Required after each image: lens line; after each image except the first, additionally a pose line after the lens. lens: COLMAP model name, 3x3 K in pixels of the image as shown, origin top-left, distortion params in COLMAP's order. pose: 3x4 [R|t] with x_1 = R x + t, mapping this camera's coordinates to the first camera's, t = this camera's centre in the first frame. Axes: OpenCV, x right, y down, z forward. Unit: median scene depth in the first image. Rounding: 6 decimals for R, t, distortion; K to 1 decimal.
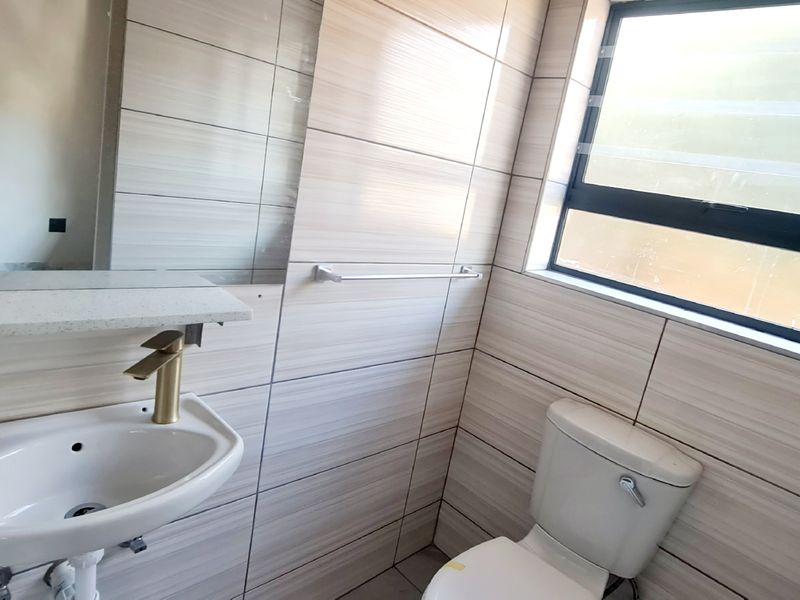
lens RADIAL K [[527.1, 0, 401.3], [0, 527.1, 296.2], [0, 0, 1]] dist [-0.003197, -0.000750]
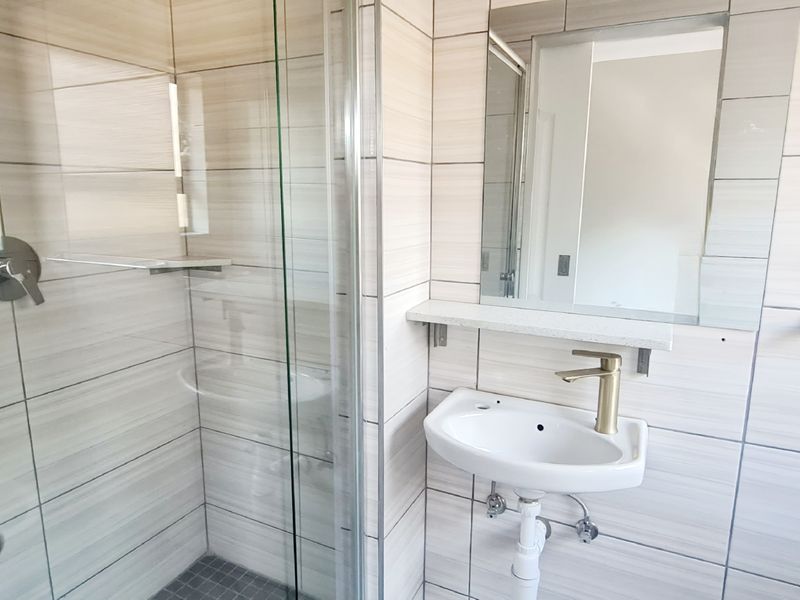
lens RADIAL K [[527.1, 0, 401.3], [0, 527.1, 296.2], [0, 0, 1]] dist [-0.003197, -0.000750]
pose [[0.326591, -0.003212, -0.945160, 0.515726], [-0.157642, 0.985802, -0.057822, 0.079254], [0.931927, 0.167881, 0.321448, 0.153579]]
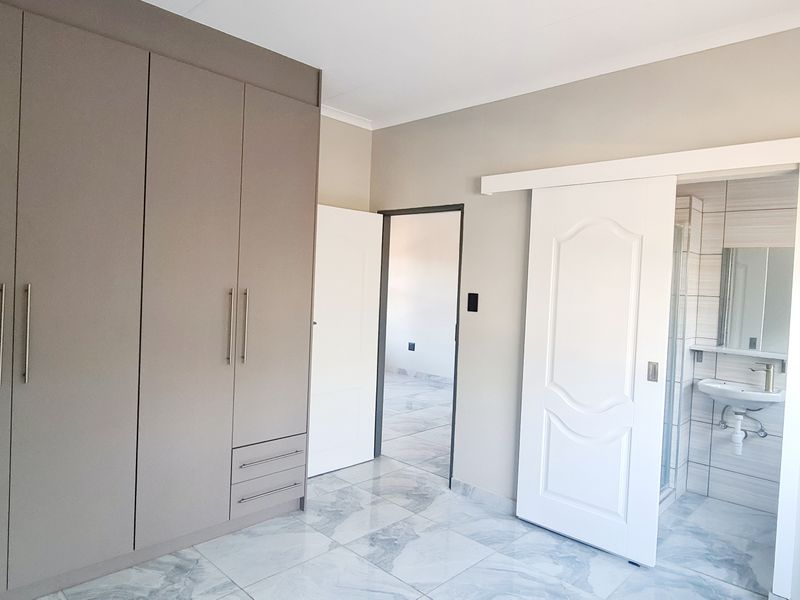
lens RADIAL K [[527.1, 0, 401.3], [0, 527.1, 296.2], [0, 0, 1]] dist [-0.003197, -0.000750]
pose [[0.045714, -0.149774, -0.987663, 2.720933], [-0.257654, 0.953477, -0.156515, 0.742786], [0.965155, 0.261630, 0.004998, -1.344836]]
